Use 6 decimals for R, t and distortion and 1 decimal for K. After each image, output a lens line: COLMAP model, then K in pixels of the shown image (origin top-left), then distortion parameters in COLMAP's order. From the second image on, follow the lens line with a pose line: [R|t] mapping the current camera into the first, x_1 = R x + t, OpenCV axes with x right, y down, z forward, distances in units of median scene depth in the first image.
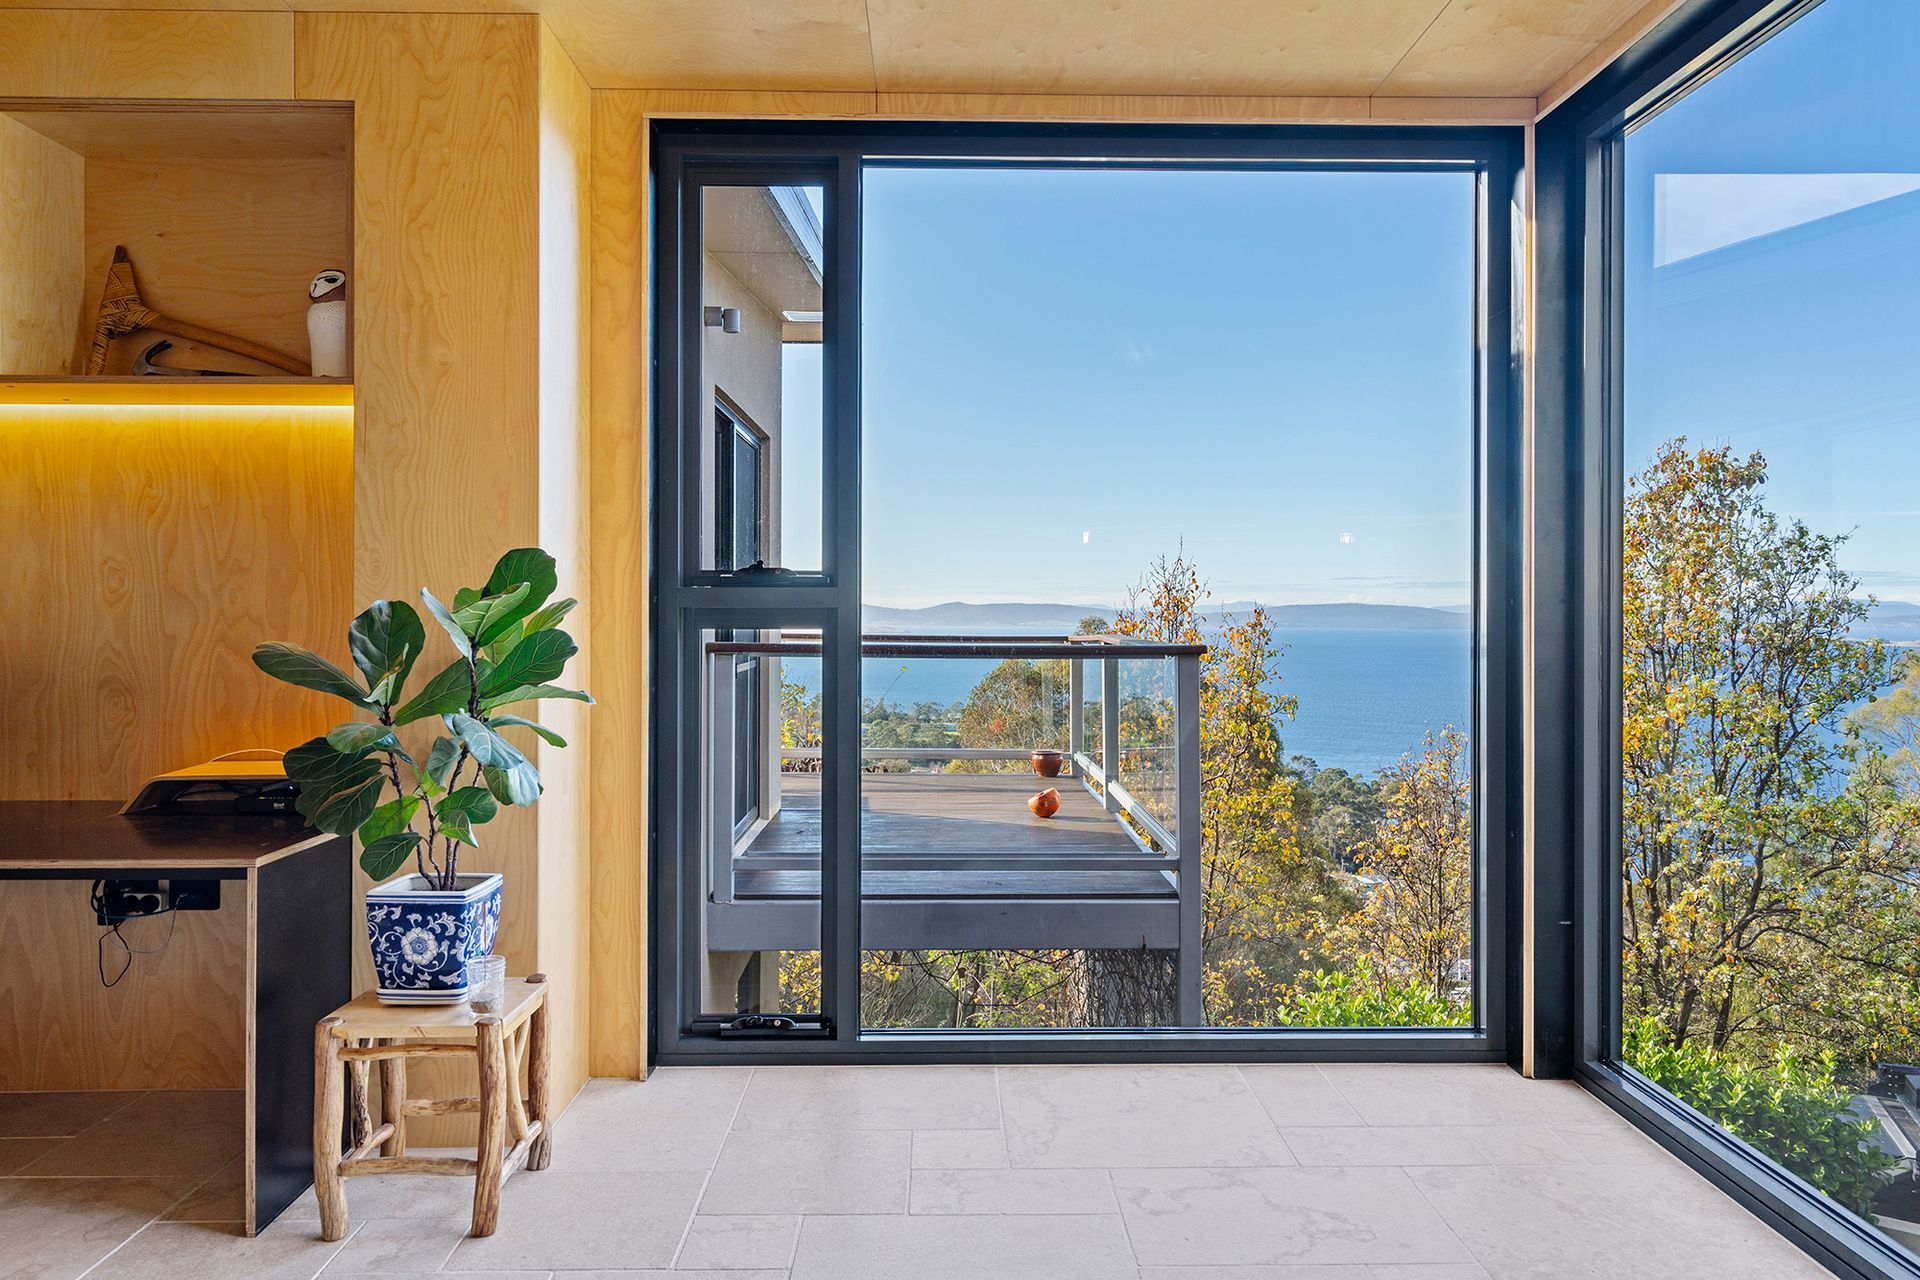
lens RADIAL K [[1320.3, 0, 963.3], [0, 1320.3, 605.0], [0, 0, 1]] dist [0.004034, 0.002438]
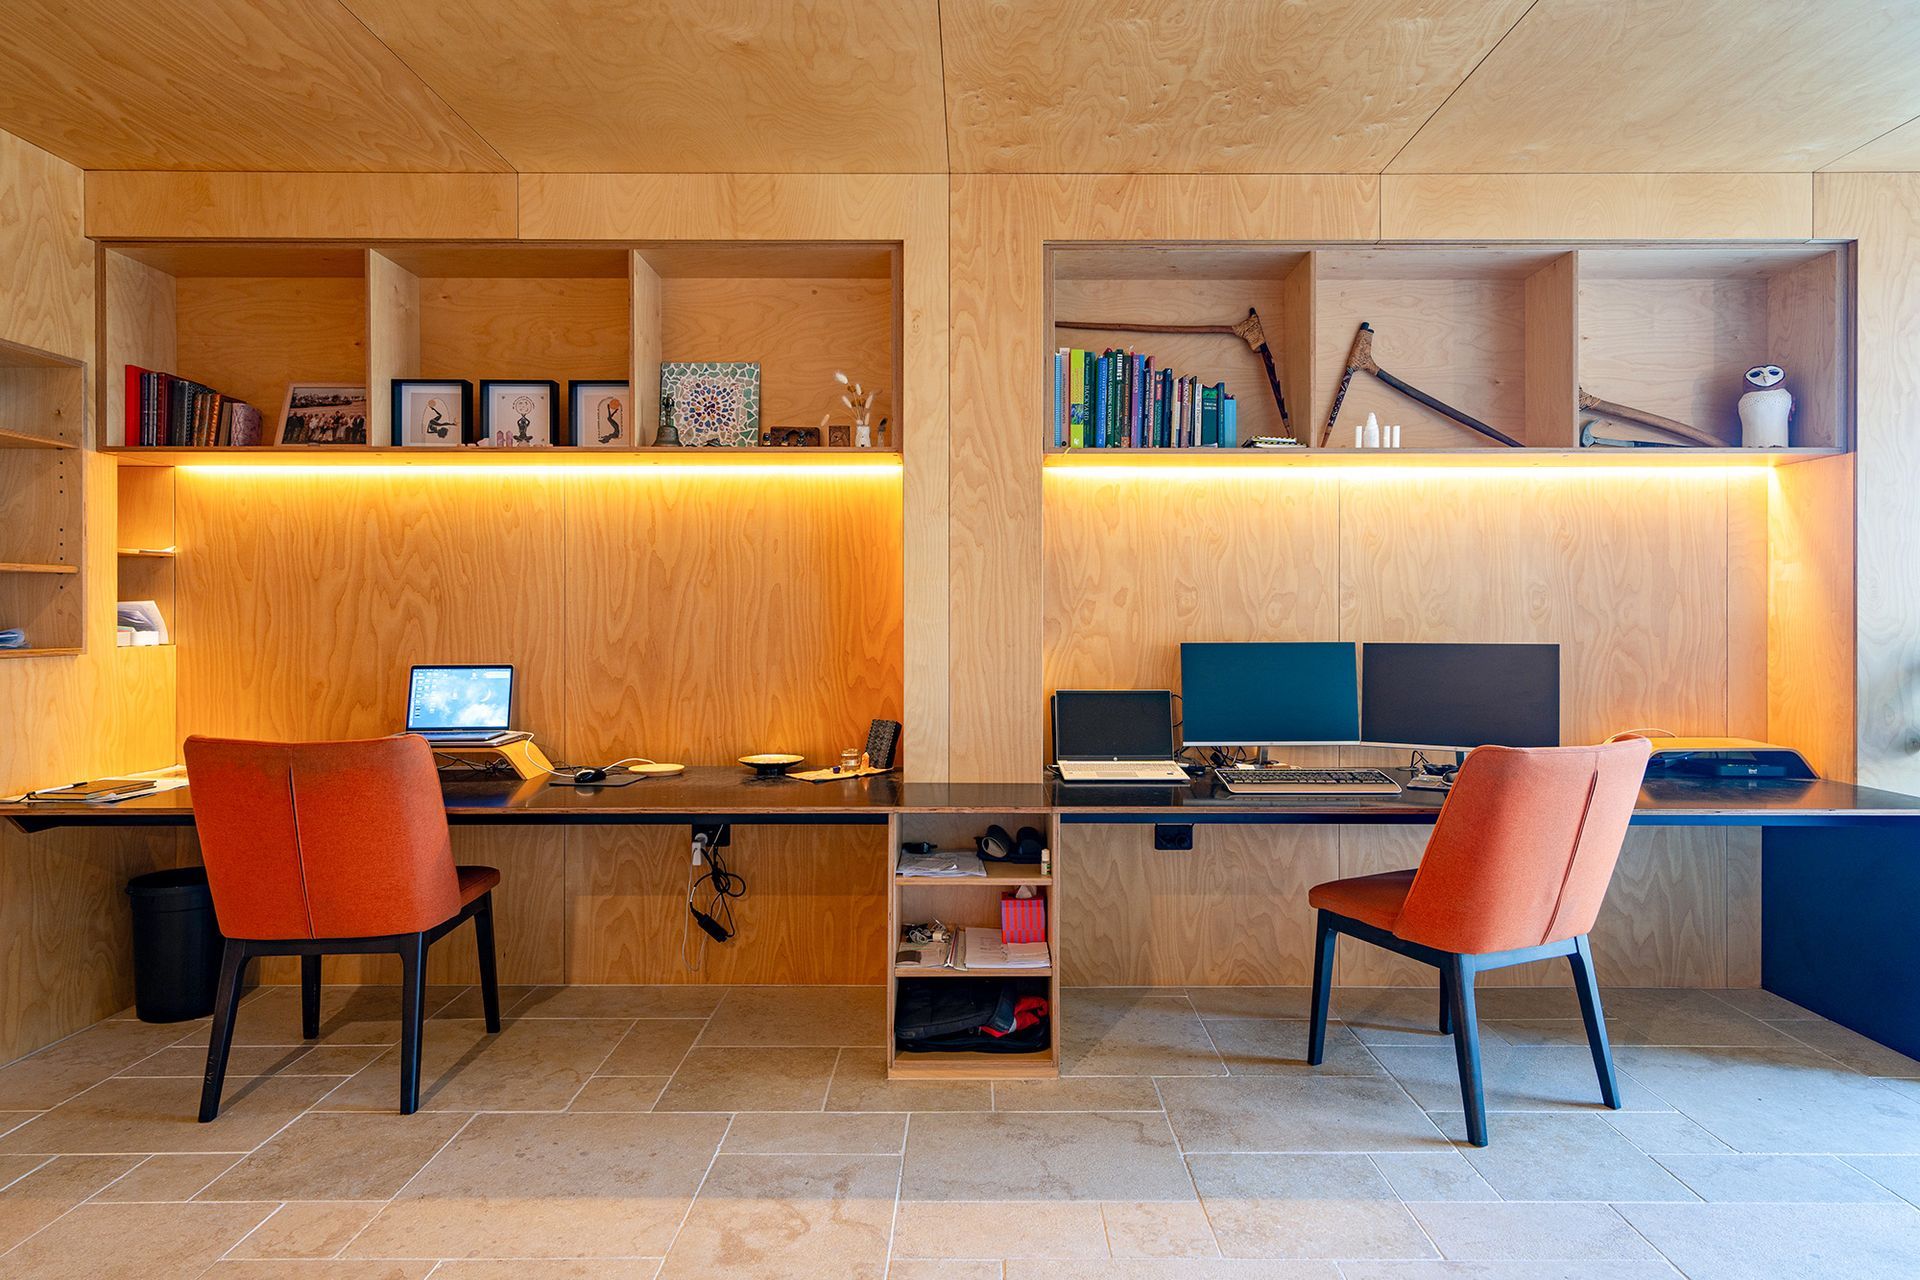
lens RADIAL K [[1120.2, 0, 968.0], [0, 1120.2, 613.0], [0, 0, 1]] dist [0.000856, 0.001354]
pose [[0.999806, -0.001202, -0.019651, -1.328198], [0.001274, 0.999993, 0.003649, -0.012009], [0.019647, -0.003673, 0.999800, -0.141763]]
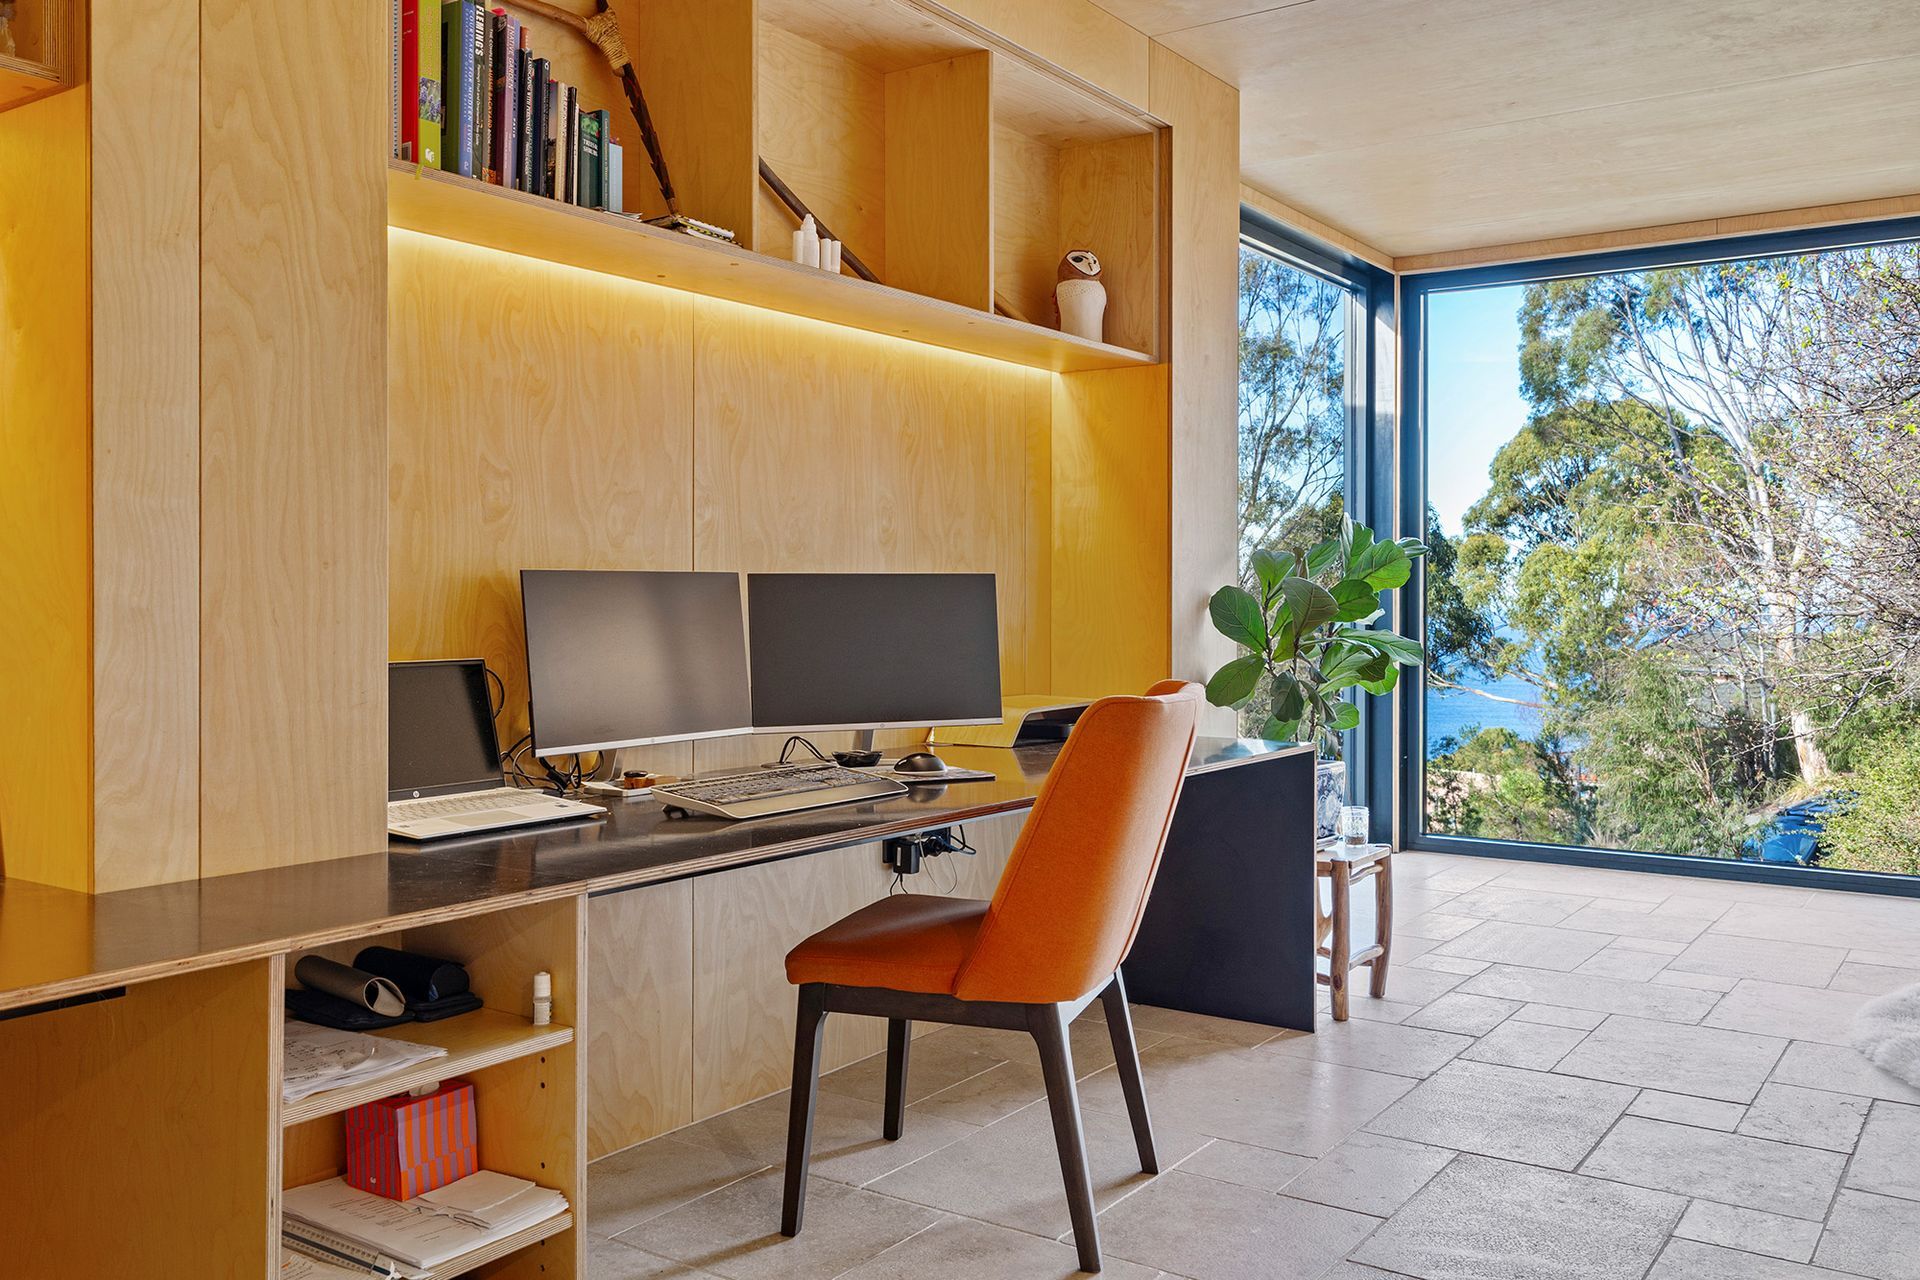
lens RADIAL K [[1599.6, 0, 957.5], [0, 1599.6, 595.4], [0, 0, 1]] dist [0.001918, -0.002760]
pose [[0.588070, -0.000850, 0.808809, -1.734996], [-0.002764, 0.999991, 0.003061, 0.036605], [-0.808805, -0.004035, 0.588063, 0.307644]]
